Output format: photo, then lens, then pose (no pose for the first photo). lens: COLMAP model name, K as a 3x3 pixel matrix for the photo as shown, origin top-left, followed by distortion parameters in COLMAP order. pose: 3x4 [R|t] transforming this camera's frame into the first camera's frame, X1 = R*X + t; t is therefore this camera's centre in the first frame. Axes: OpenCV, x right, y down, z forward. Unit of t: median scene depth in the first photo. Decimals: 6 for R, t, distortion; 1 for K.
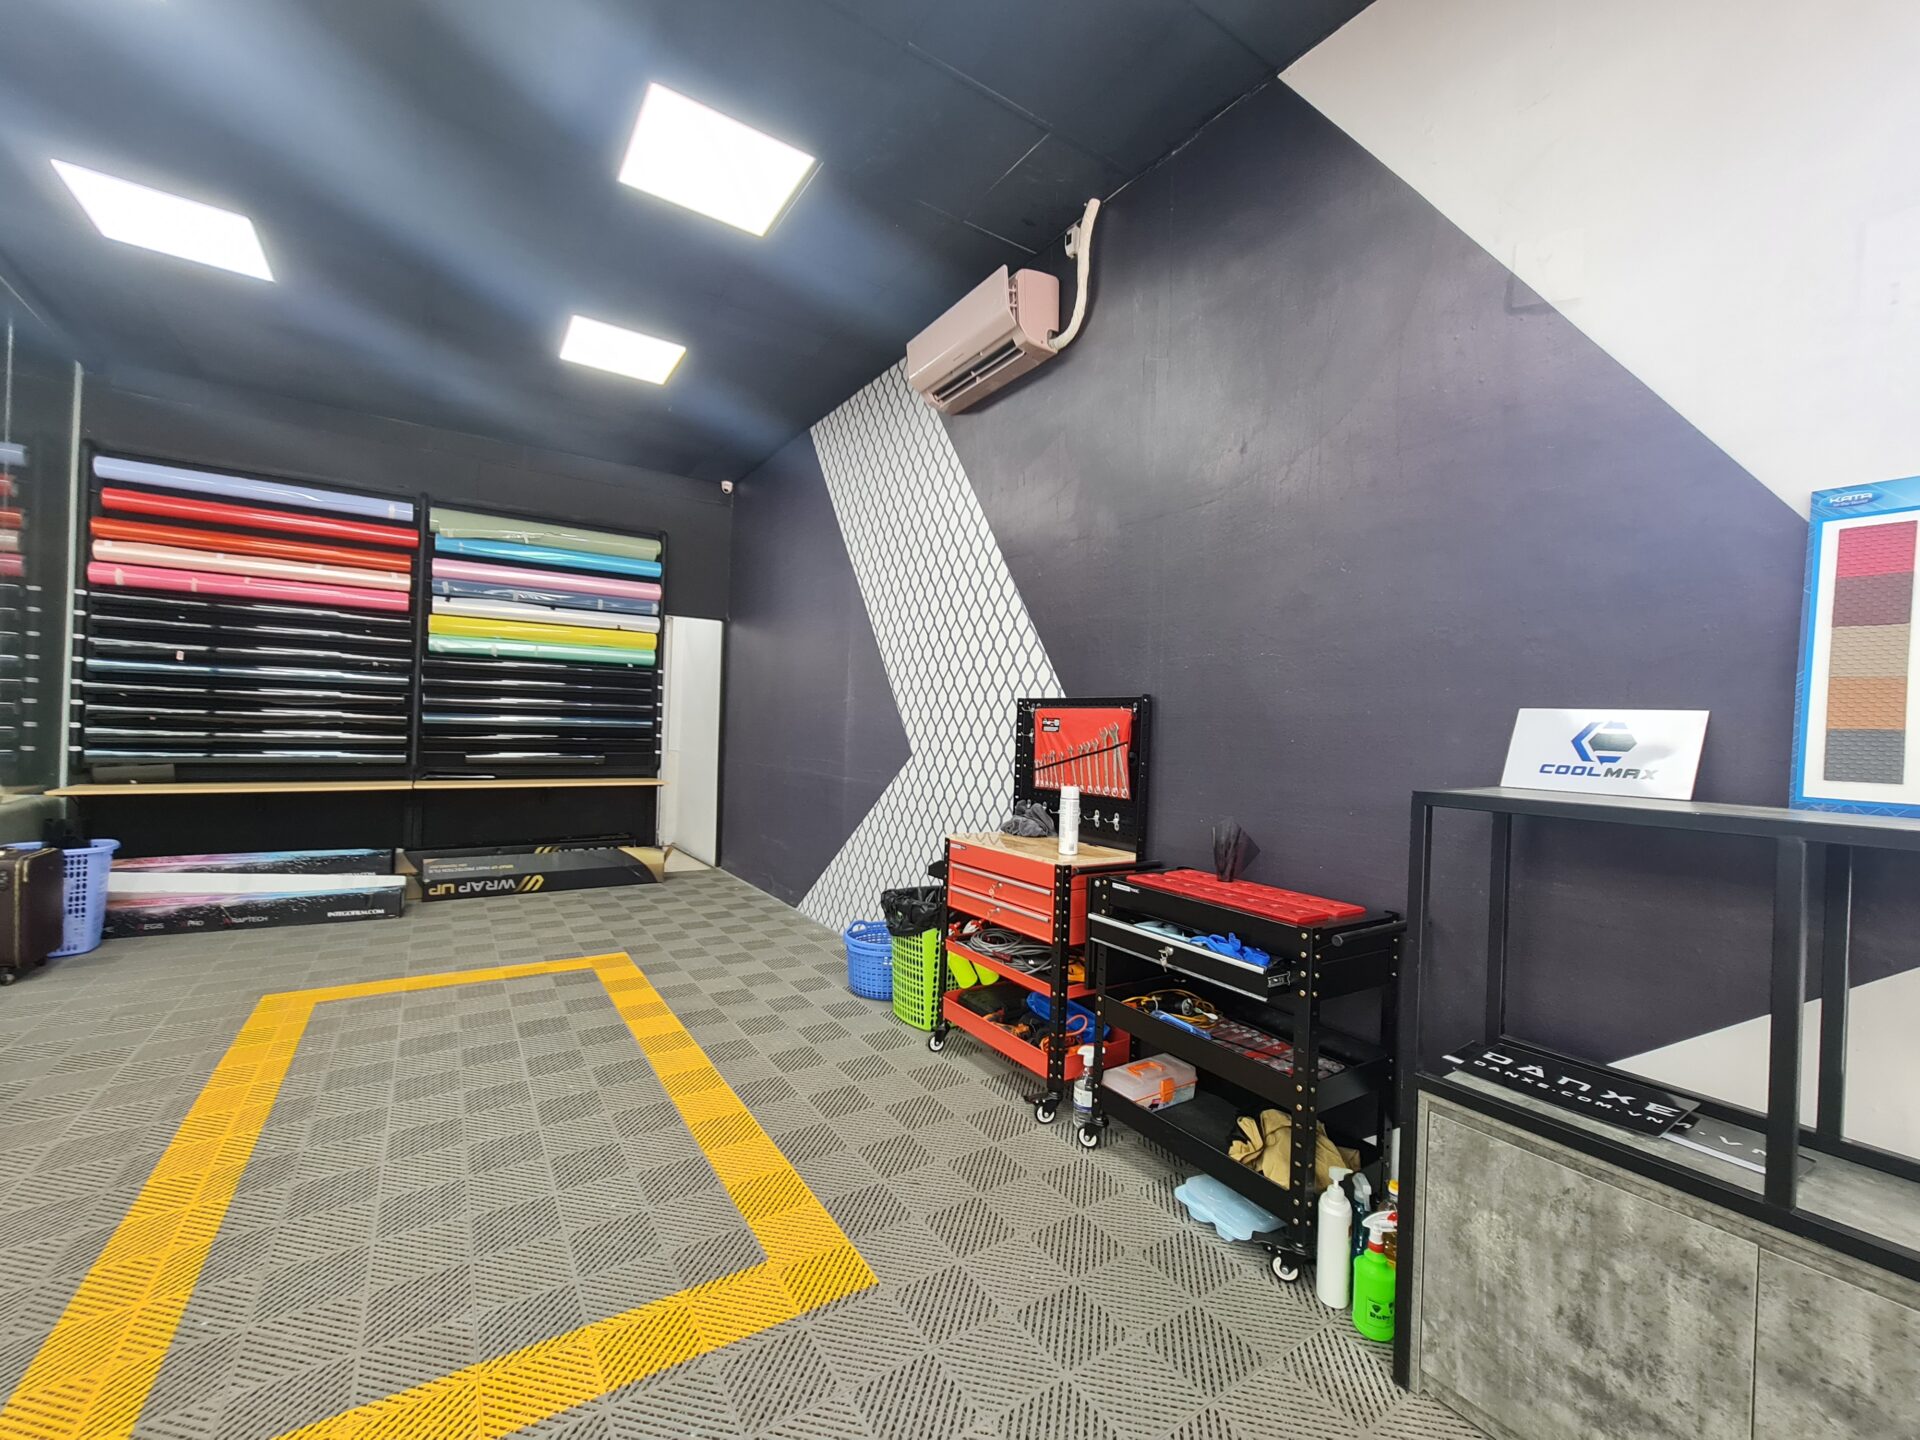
lens RADIAL K [[778.8, 0, 968.3], [0, 778.8, 722.1], [0, 0, 1]] dist [-0.001405, 0.000292]
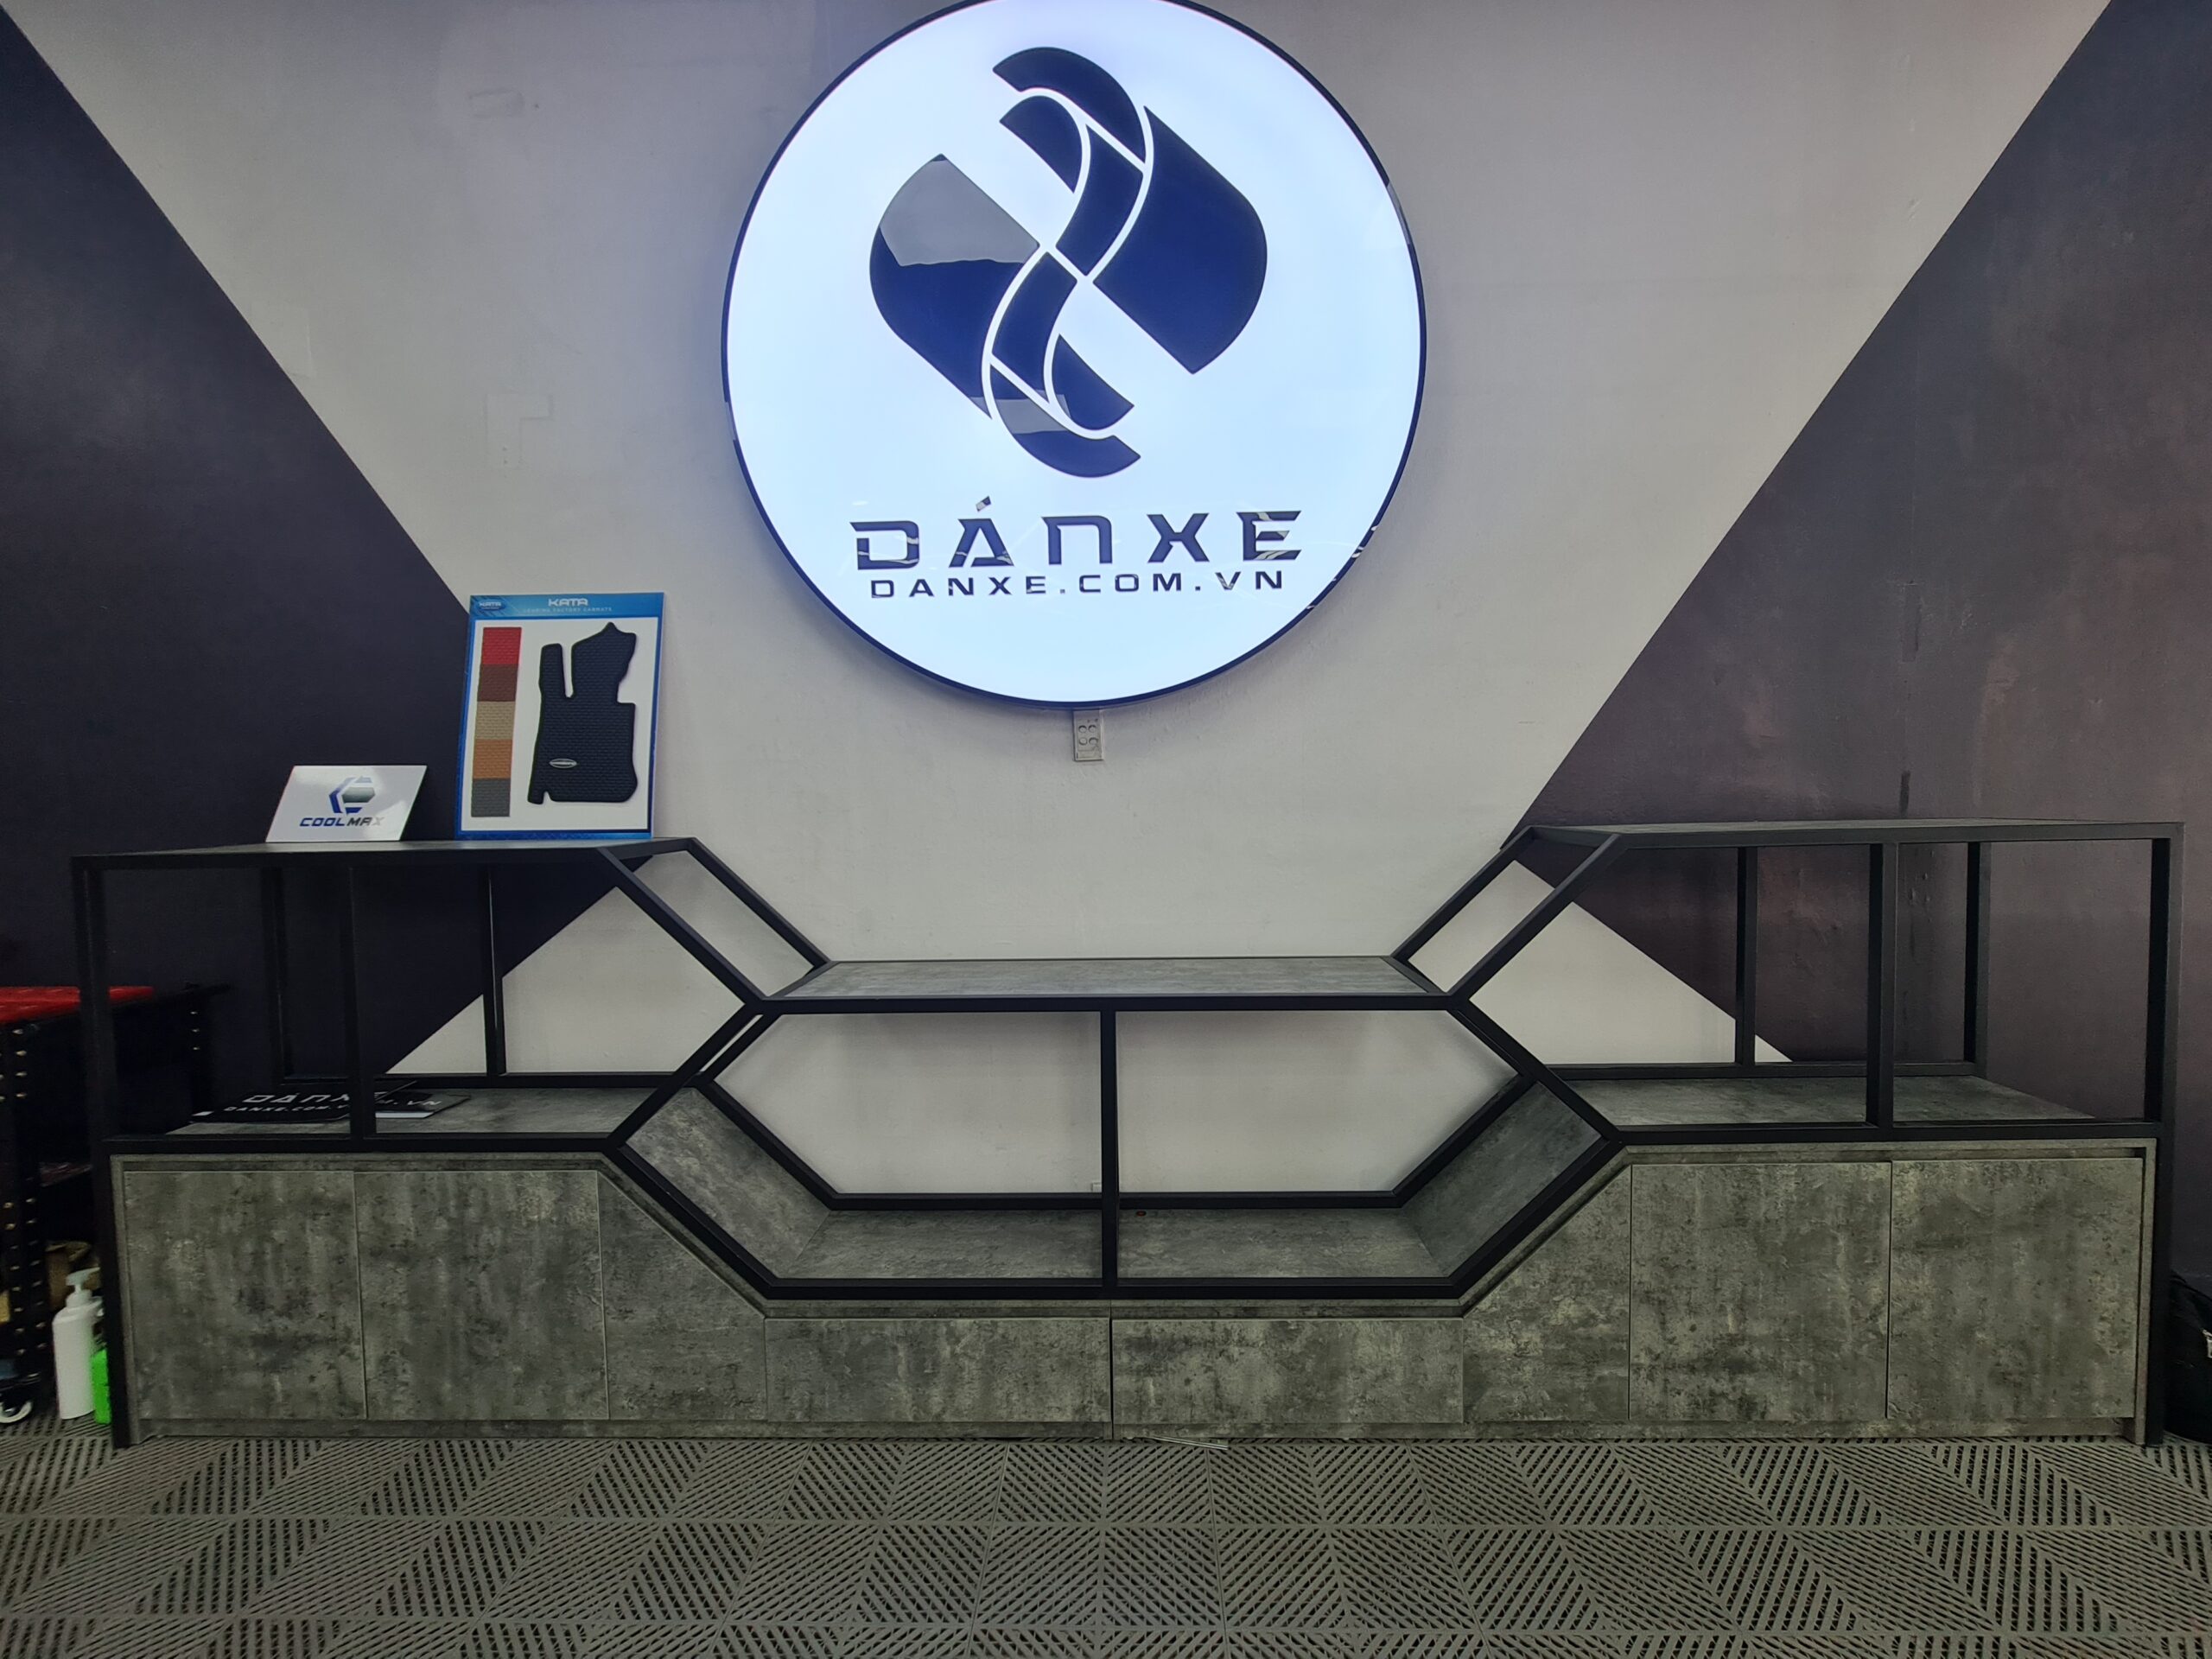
lens RADIAL K [[897.3, 0, 1115.6], [0, 897.3, 832.0], [0, 0, 1]] dist [-0.001405, 0.000292]
pose [[0.580142, -0.083503, 0.810224, 0.452279], [0.030623, 0.996264, 0.080750, 0.009050], [-0.813939, -0.022035, 0.580532, -0.732709]]
